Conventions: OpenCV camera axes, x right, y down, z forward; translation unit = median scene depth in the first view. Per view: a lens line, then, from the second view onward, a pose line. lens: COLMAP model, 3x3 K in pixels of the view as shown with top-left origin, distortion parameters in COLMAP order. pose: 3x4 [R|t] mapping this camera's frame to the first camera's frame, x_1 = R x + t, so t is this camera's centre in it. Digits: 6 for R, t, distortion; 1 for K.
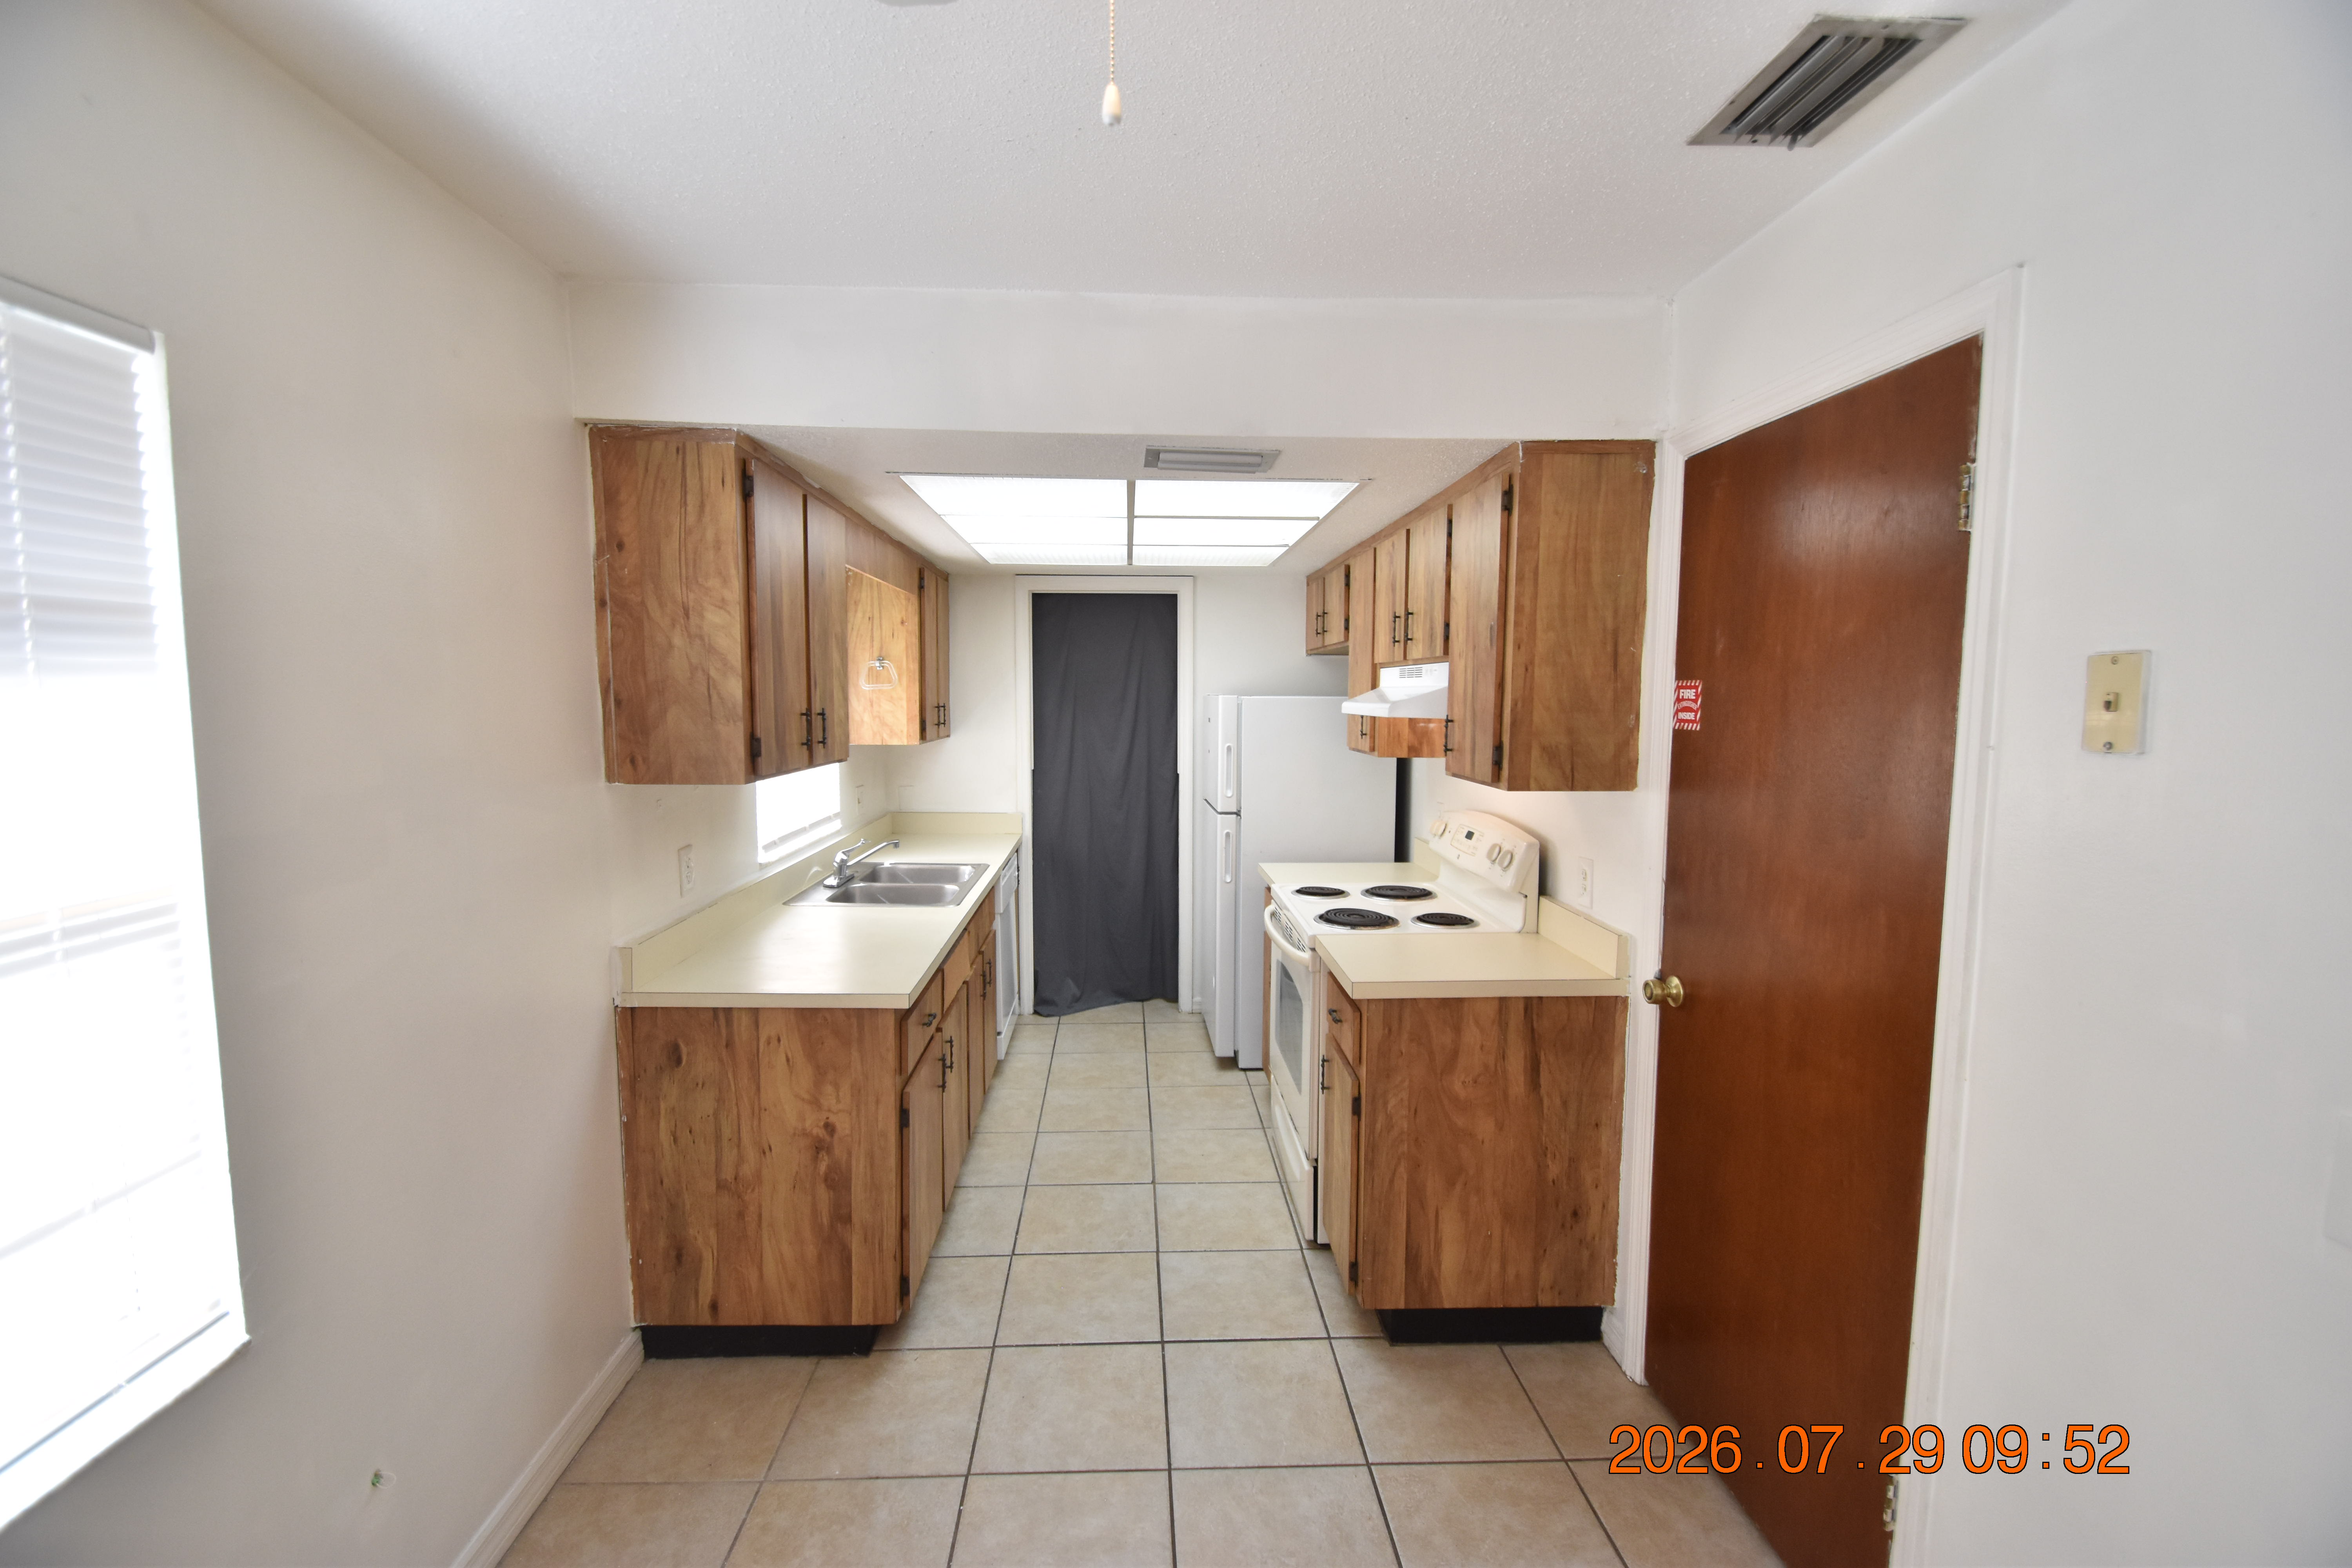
lens RADIAL K [[1032.4, 0, 1147.3], [0, 1032.4, 802.1], [0, 0, 1]] dist [0.011968, -0.013845]
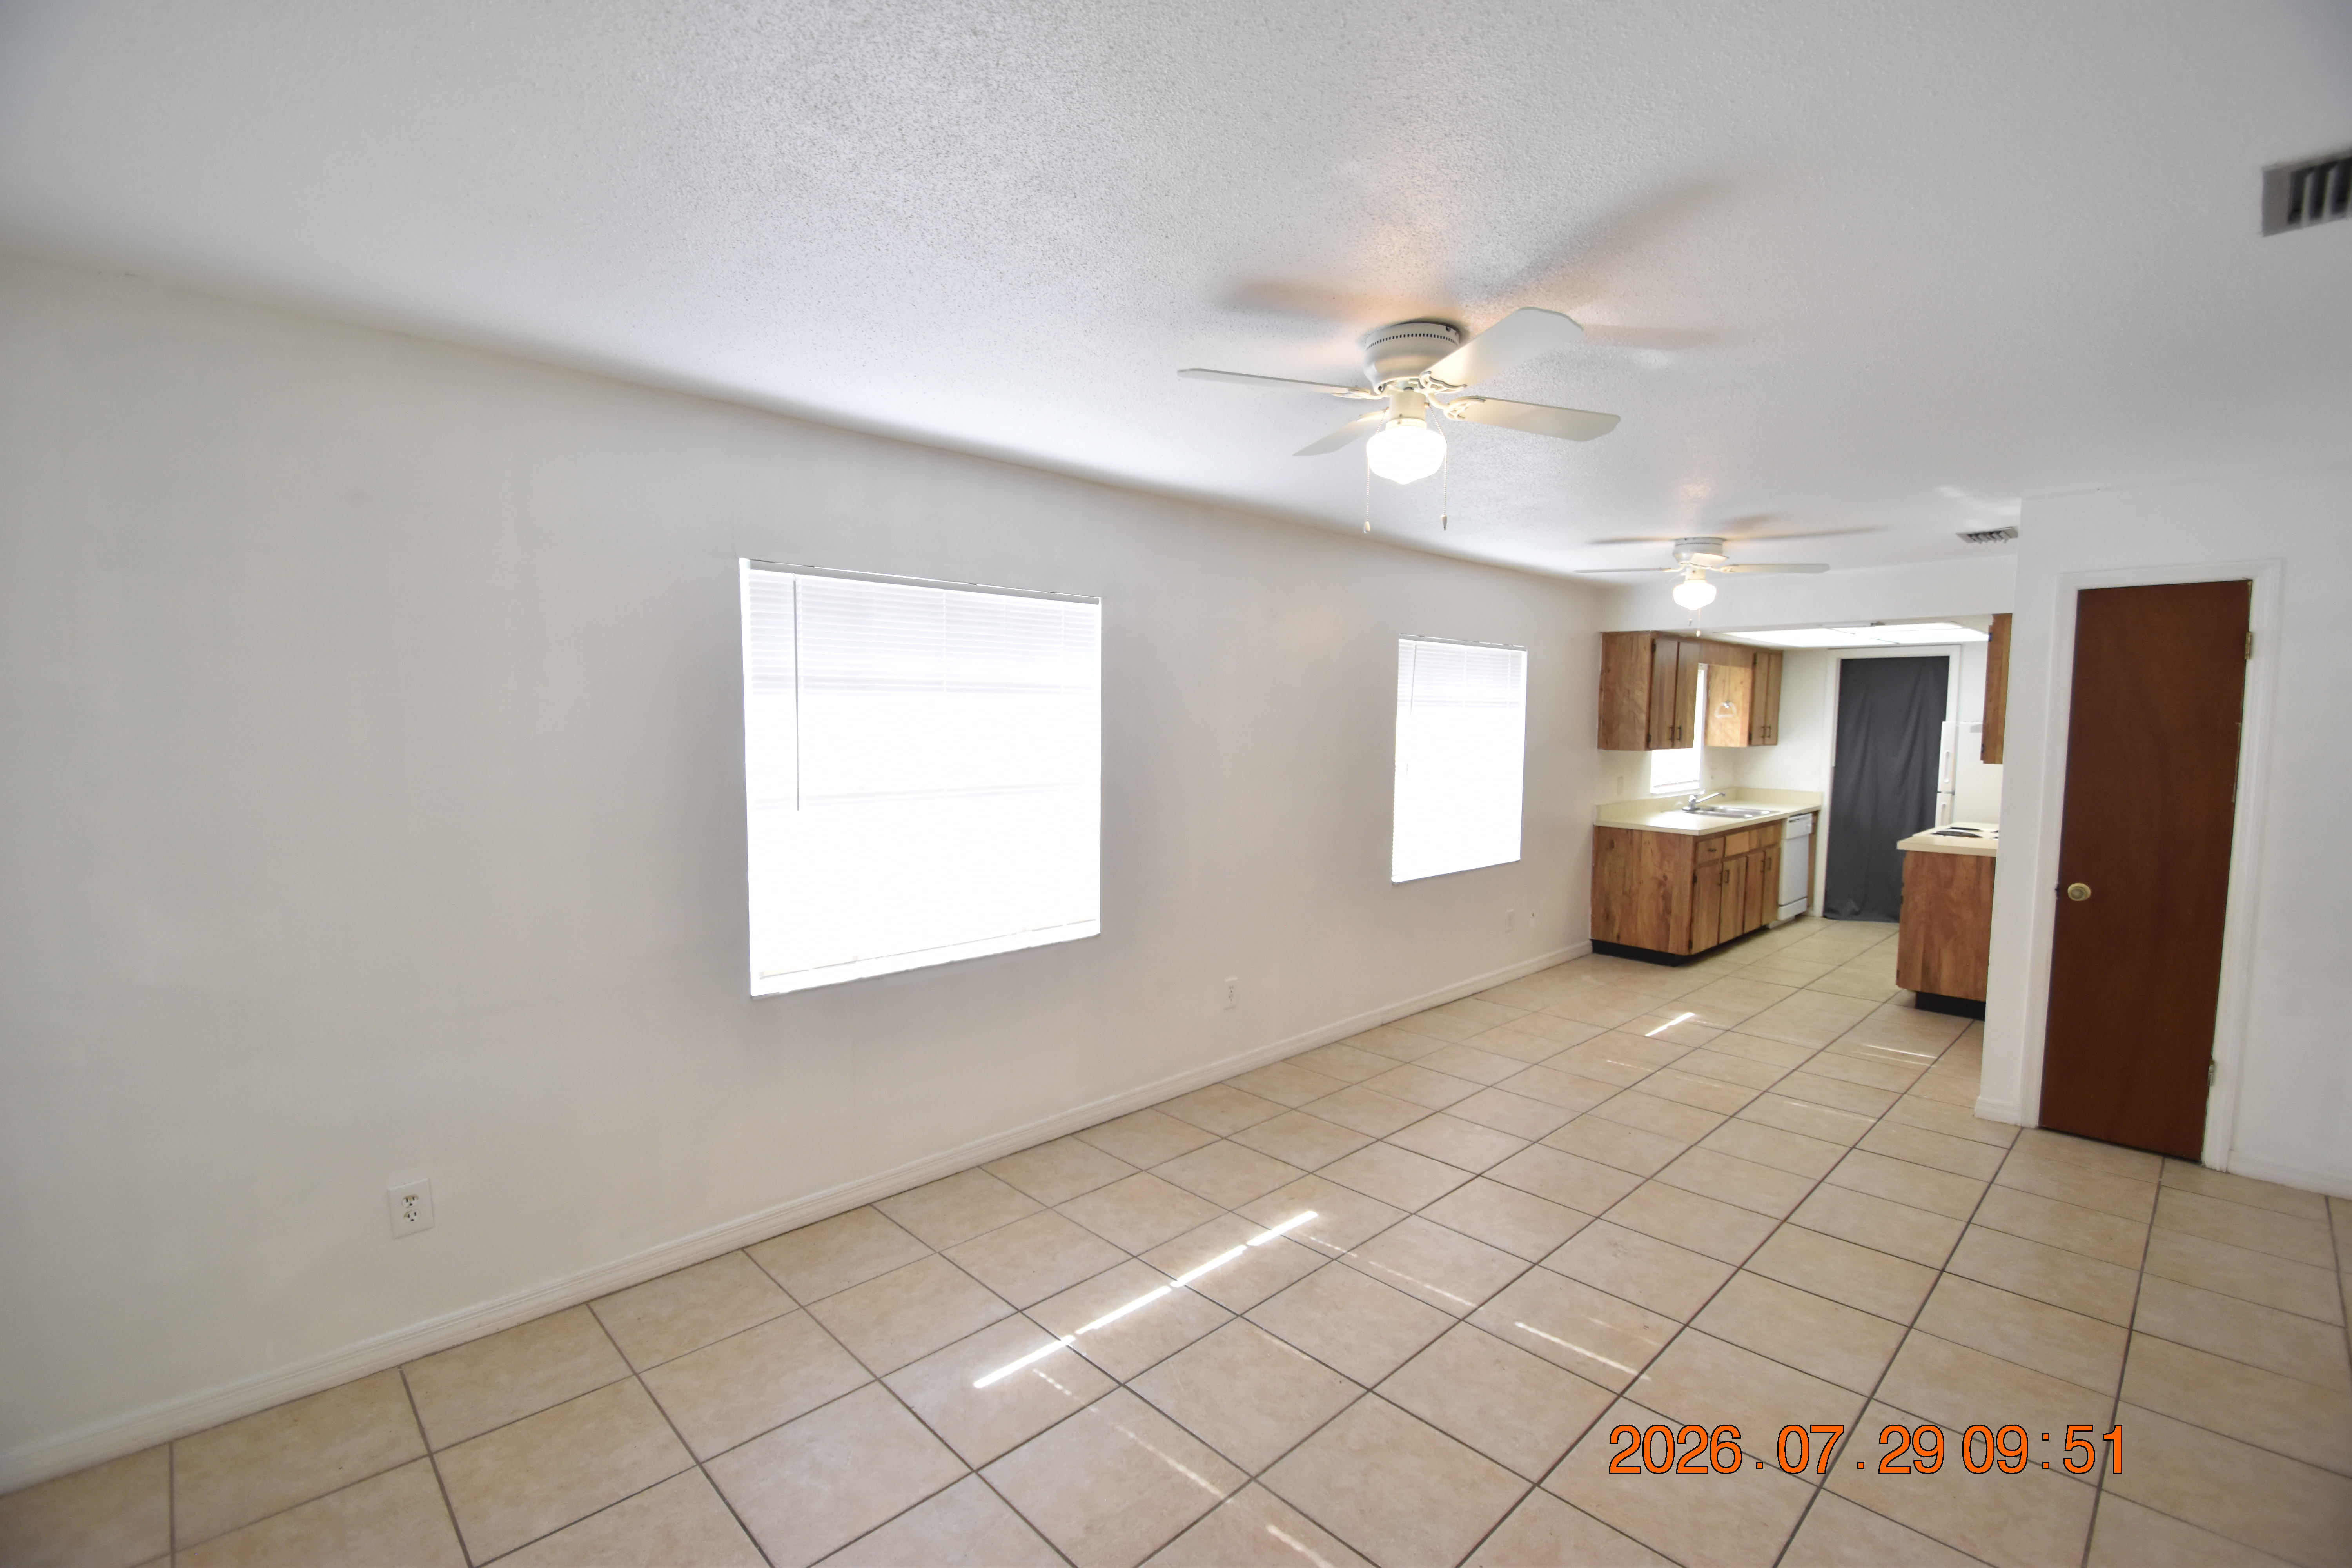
lens RADIAL K [[1032.4, 0, 1172.8], [0, 1032.4, 796.4], [0, 0, 1]] dist [0.011968, -0.013845]
pose [[0.676897, 0.058693, -0.733734, 0.792095], [-0.080667, 0.996727, 0.005312, 0.187263], [0.731644, 0.055593, 0.679416, -1.794300]]
